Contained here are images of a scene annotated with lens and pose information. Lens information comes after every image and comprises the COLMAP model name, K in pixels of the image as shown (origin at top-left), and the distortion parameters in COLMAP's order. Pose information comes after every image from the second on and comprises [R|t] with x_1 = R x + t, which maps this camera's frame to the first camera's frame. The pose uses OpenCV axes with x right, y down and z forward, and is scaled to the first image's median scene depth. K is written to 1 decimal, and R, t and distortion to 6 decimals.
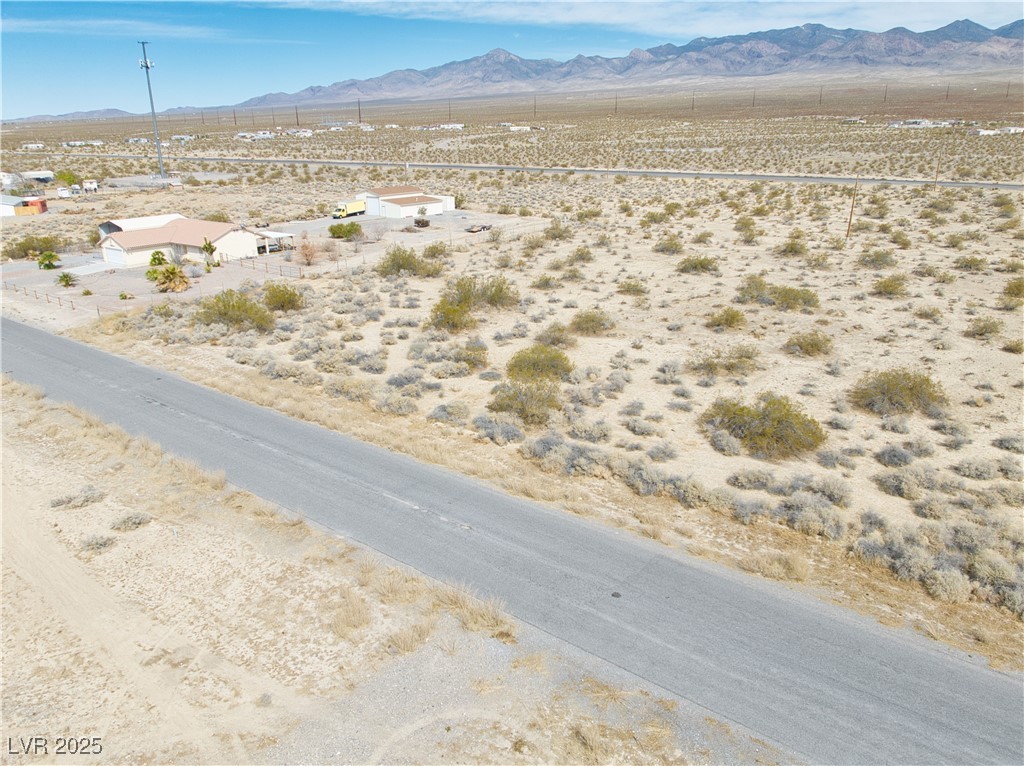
lens RADIAL K [[723.6, 0, 512.0], [0, 723.6, 383.0], [0, 0, 1]] dist [0.017301, -0.050528]
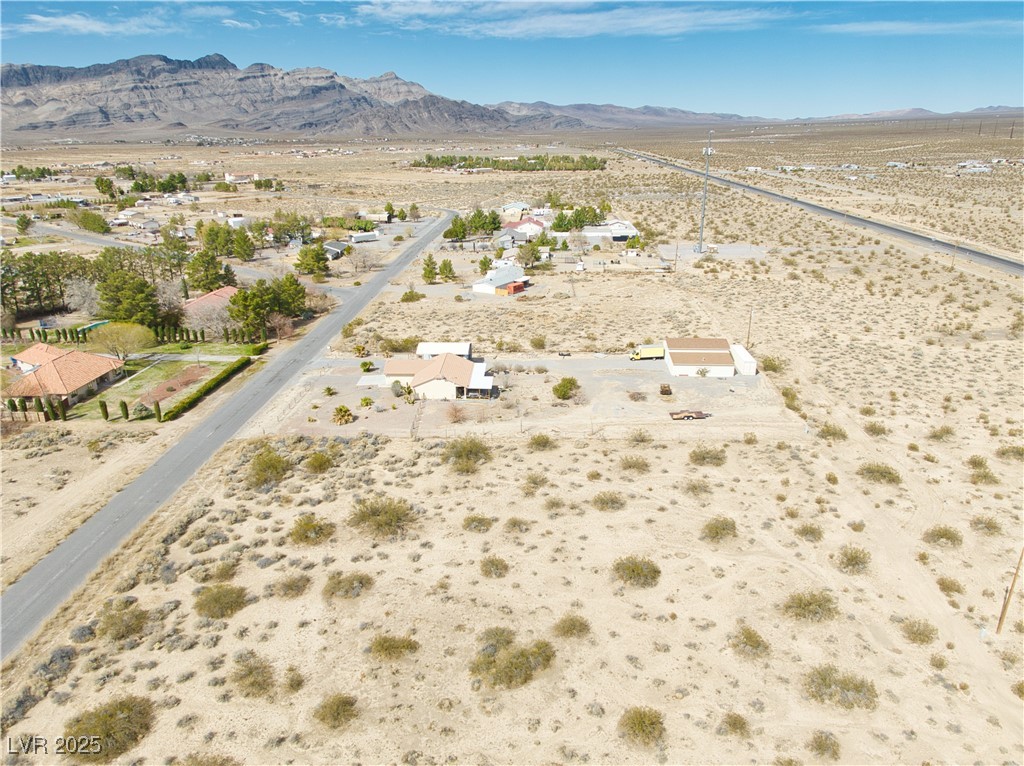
lens RADIAL K [[724.2, 0, 512.0], [0, 724.2, 383.0], [0, 0, 1]] dist [0.022605, -0.049277]
pose [[0.570721, 0.277523, -0.772825, 1.300351], [-0.275769, 0.951273, 0.137952, -0.757854], [0.773453, 0.134389, 0.619444, 0.500035]]
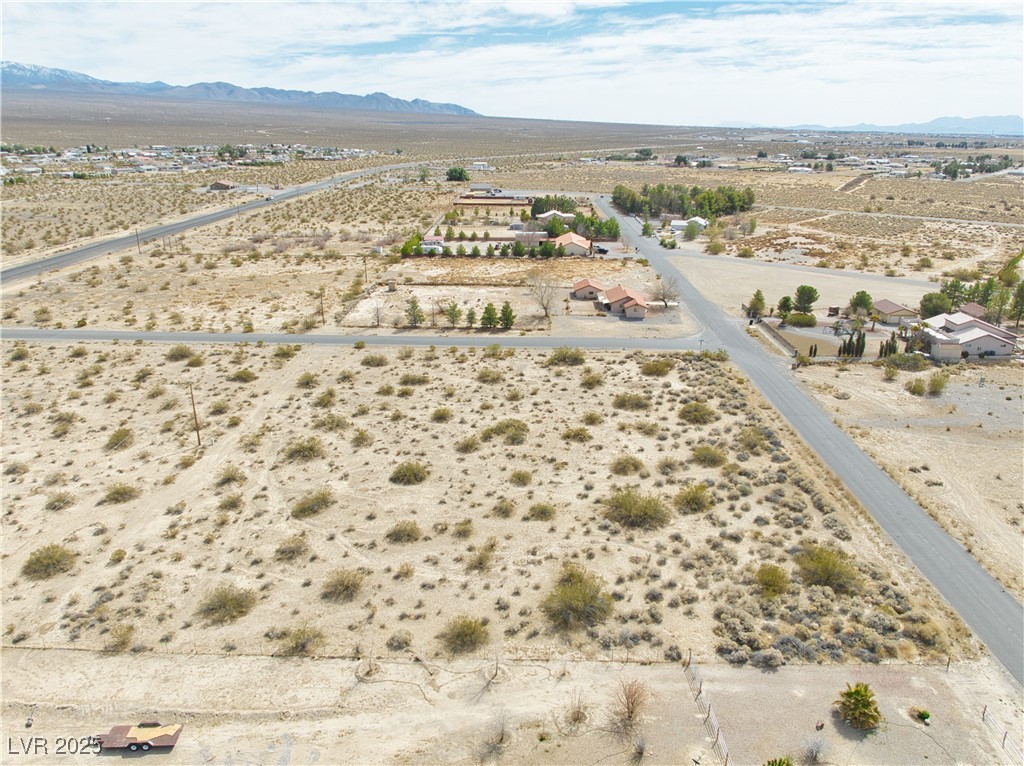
lens RADIAL K [[724.2, 0, 512.0], [0, 724.2, 383.0], [0, 0, 1]] dist [0.022605, -0.049277]
pose [[-0.588213, -0.260781, 0.765506, -1.106523], [0.271340, 0.828068, 0.490590, -1.305438], [-0.761827, 0.496284, -0.416320, 2.111772]]
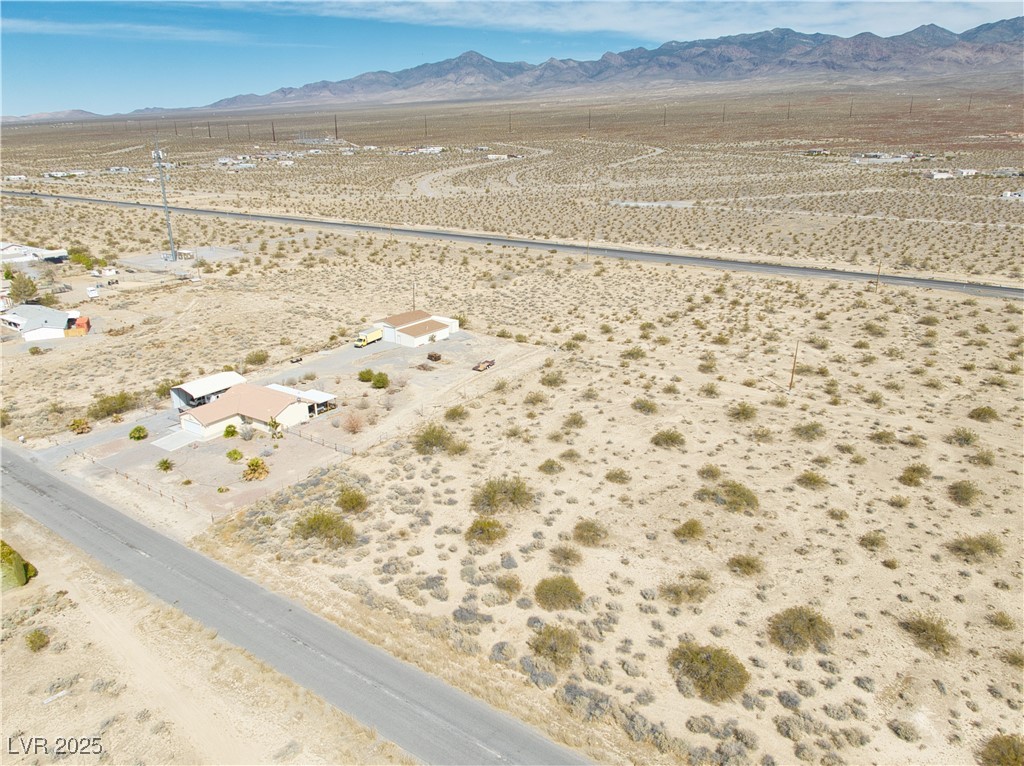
lens RADIAL K [[724.2, 0, 512.0], [0, 724.2, 383.0], [0, 0, 1]] dist [0.022605, -0.049277]
pose [[0.999373, -0.008191, 0.034436, -0.096282], [0.008246, 0.999965, -0.001451, -0.426521], [-0.034423, 0.001734, 0.999406, -0.415268]]
